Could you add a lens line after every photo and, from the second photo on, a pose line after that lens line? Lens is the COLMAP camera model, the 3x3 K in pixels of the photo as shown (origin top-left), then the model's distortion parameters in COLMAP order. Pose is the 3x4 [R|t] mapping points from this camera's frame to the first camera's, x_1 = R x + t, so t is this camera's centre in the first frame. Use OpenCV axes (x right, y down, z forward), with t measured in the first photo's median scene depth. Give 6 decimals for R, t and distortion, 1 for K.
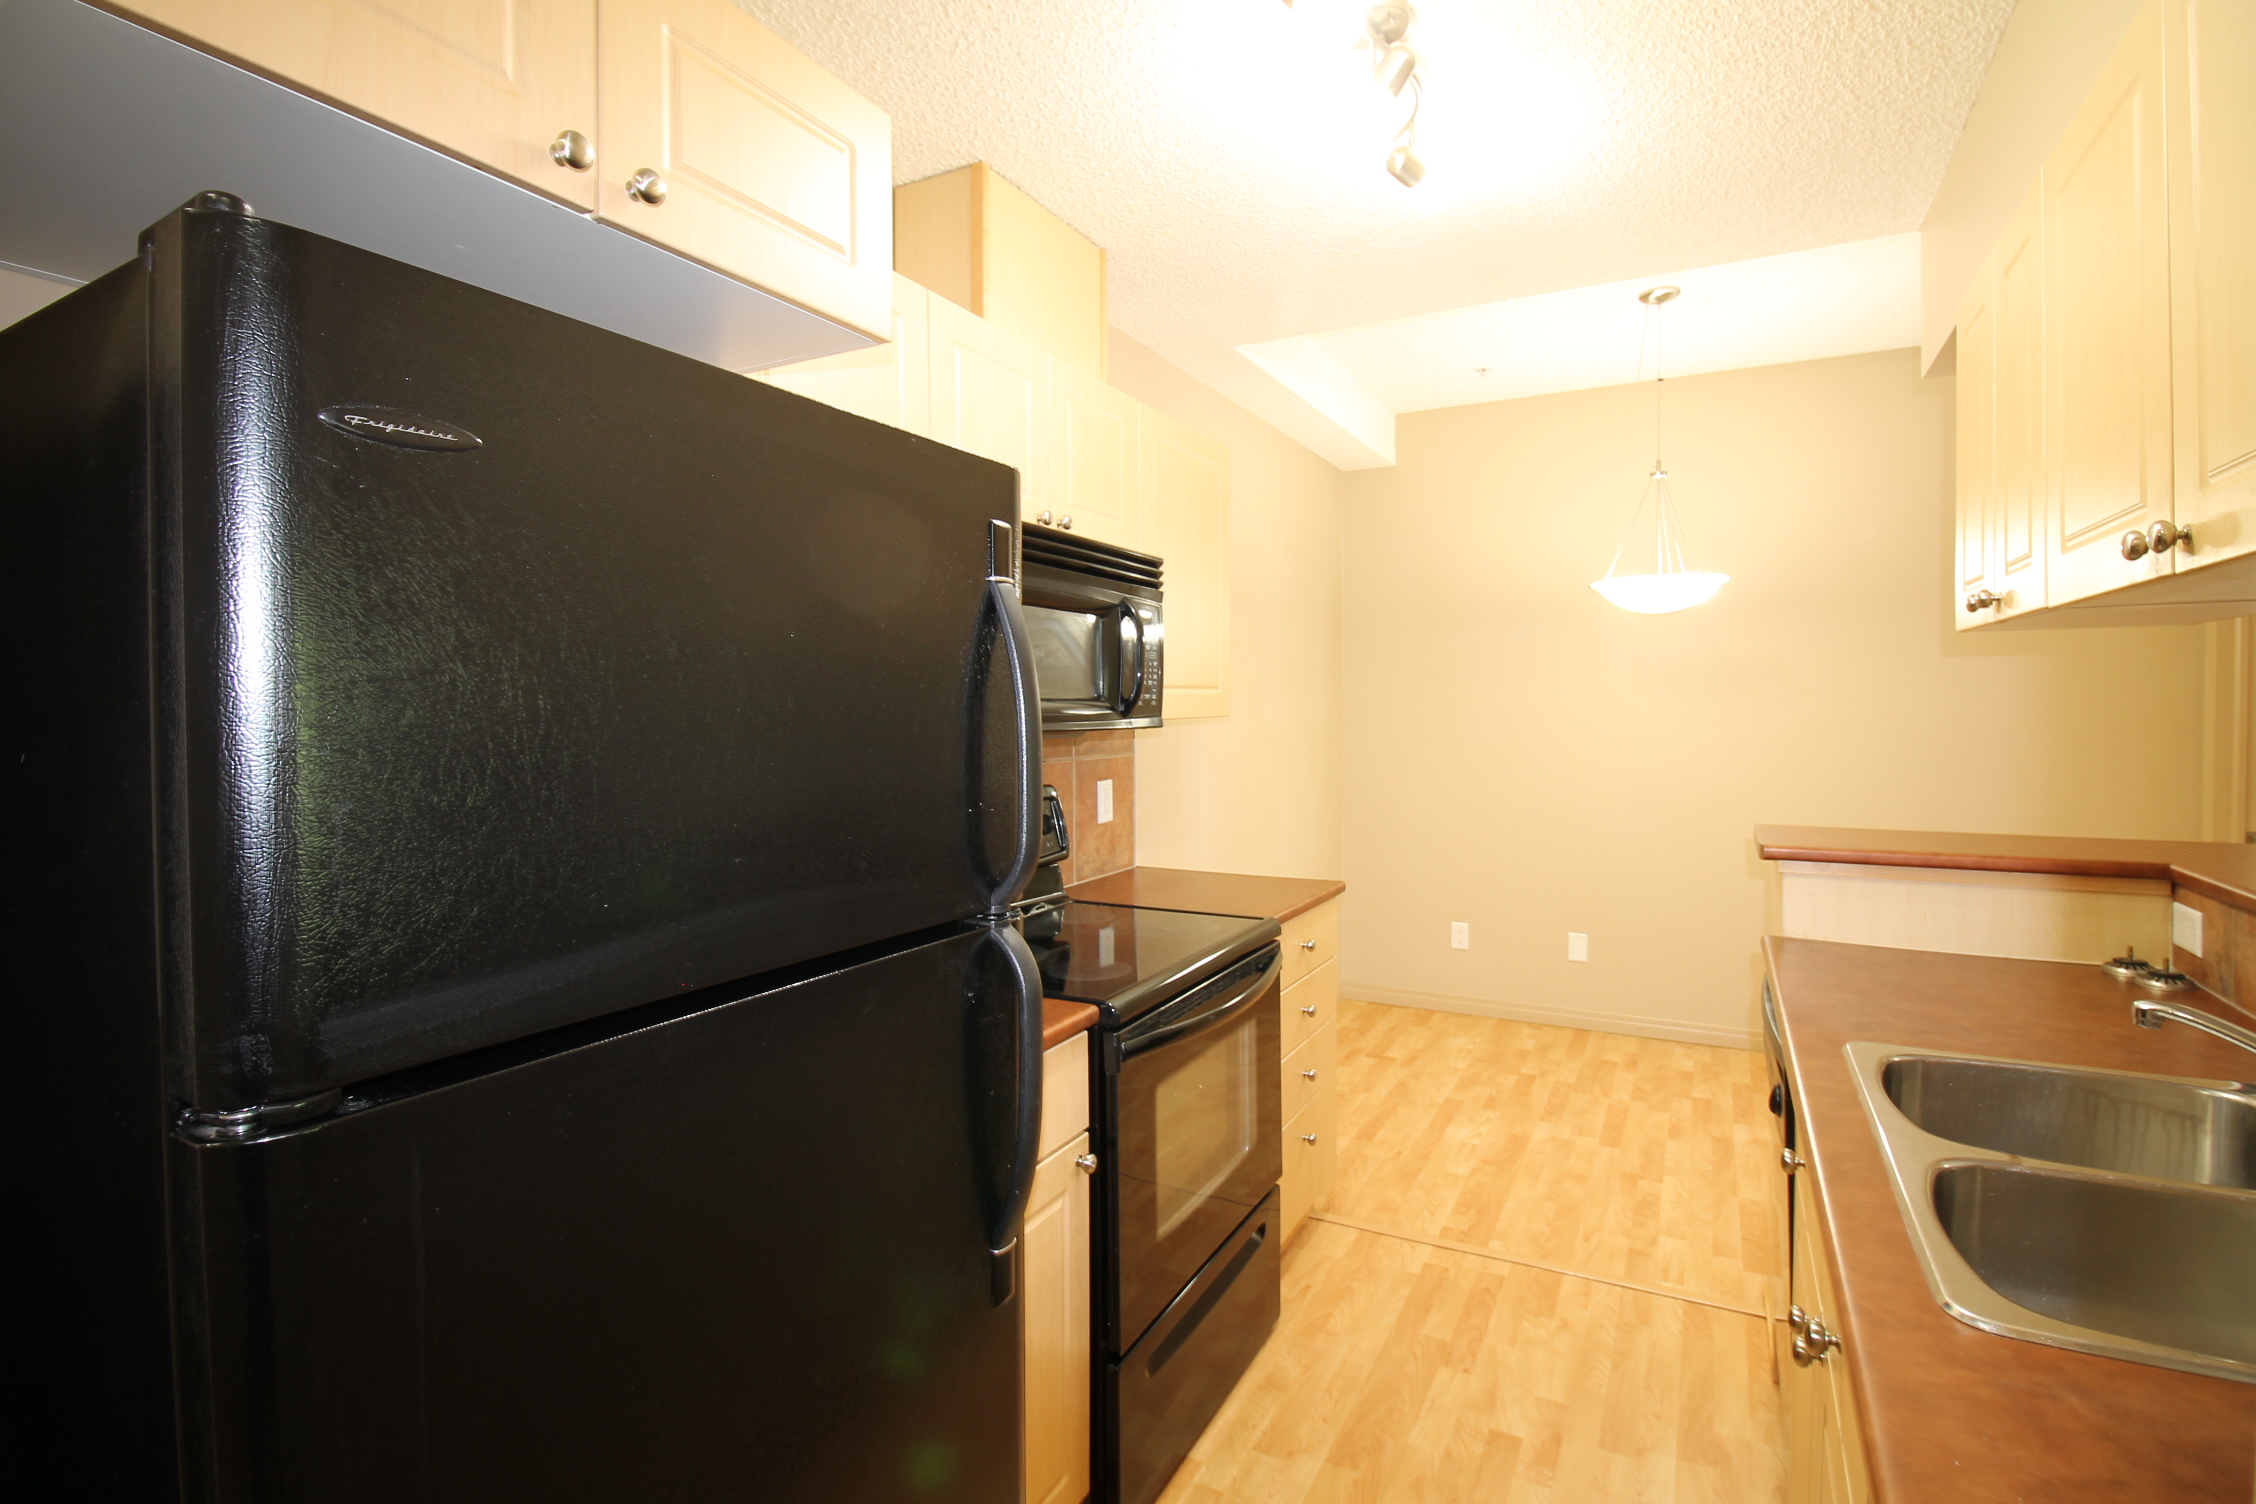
lens RADIAL K [[1070.7, 0, 1125.2], [0, 1070.7, 735.5], [0, 0, 1]] dist [0.002192, -0.014752]
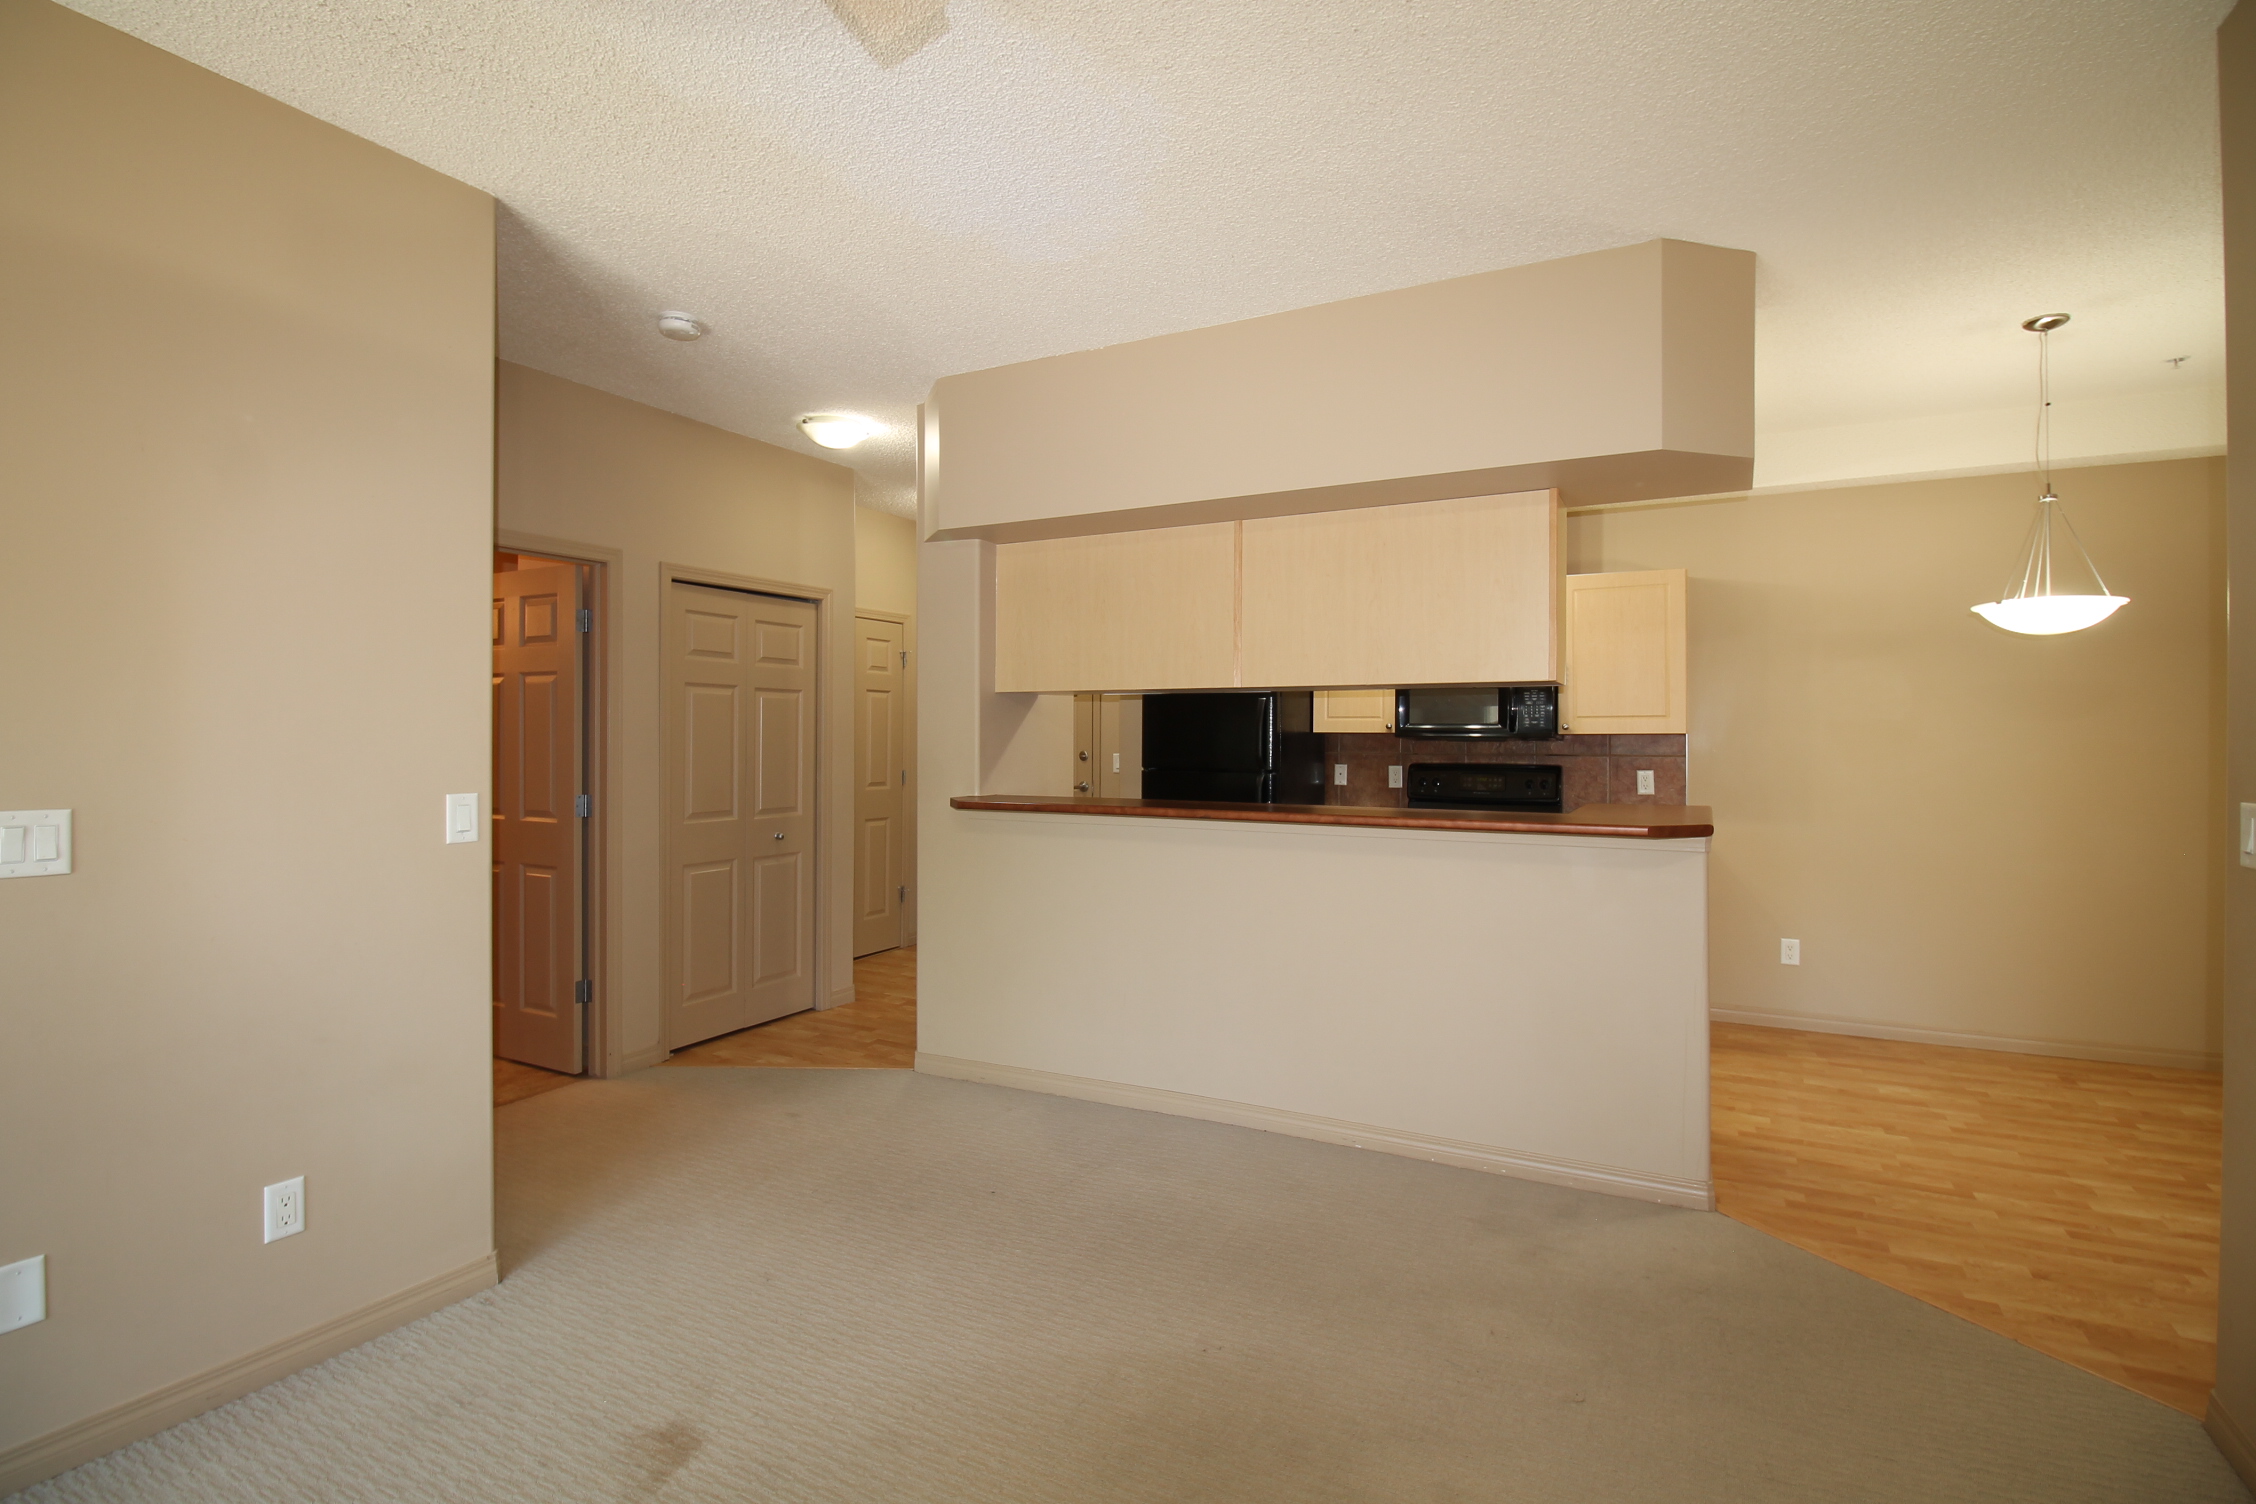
lens RADIAL K [[1070.7, 0, 1125.2], [0, 1070.7, 735.5], [0, 0, 1]] dist [0.002192, -0.014752]
pose [[0.003756, 0.005520, -0.999978, 1.469759], [-0.030668, 0.999515, 0.005402, 0.001854], [0.999523, 0.030647, 0.003923, 0.131286]]
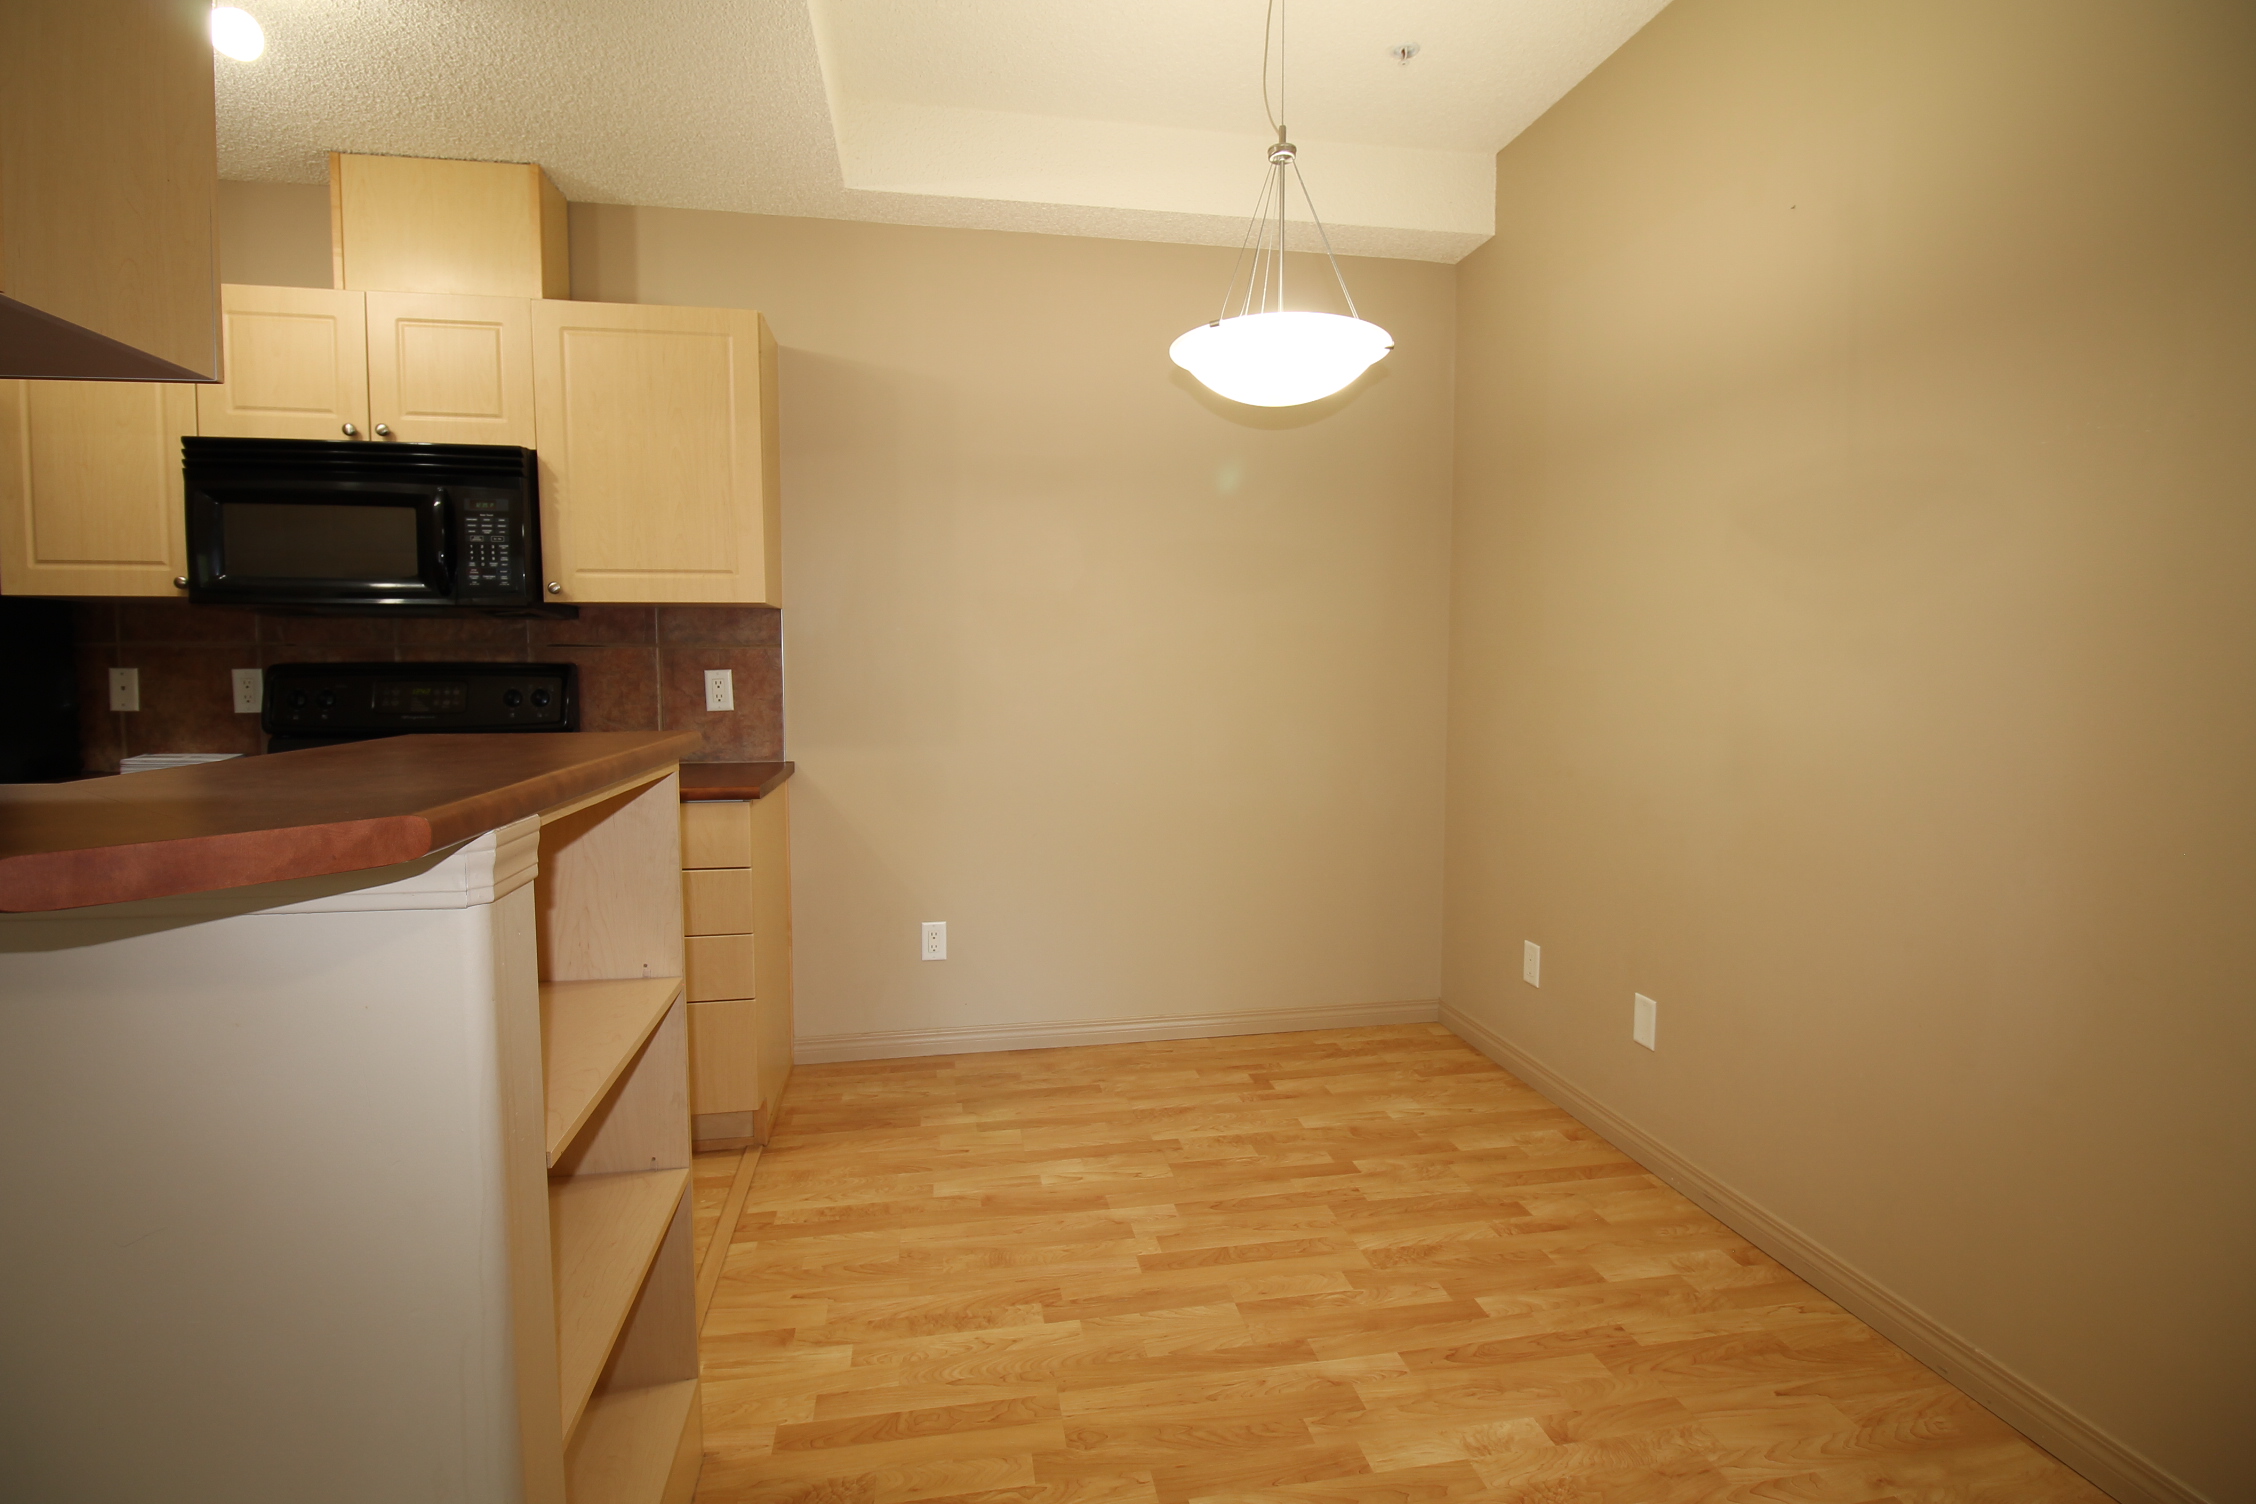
lens RADIAL K [[1070.7, 0, 1125.2], [0, 1070.7, 735.5], [0, 0, 1]] dist [0.002192, -0.014752]
pose [[0.624624, 0.061945, -0.778465, 0.886275], [-0.027248, 0.997971, 0.057549, 0.030153], [0.780450, -0.014735, 0.625044, 0.570408]]
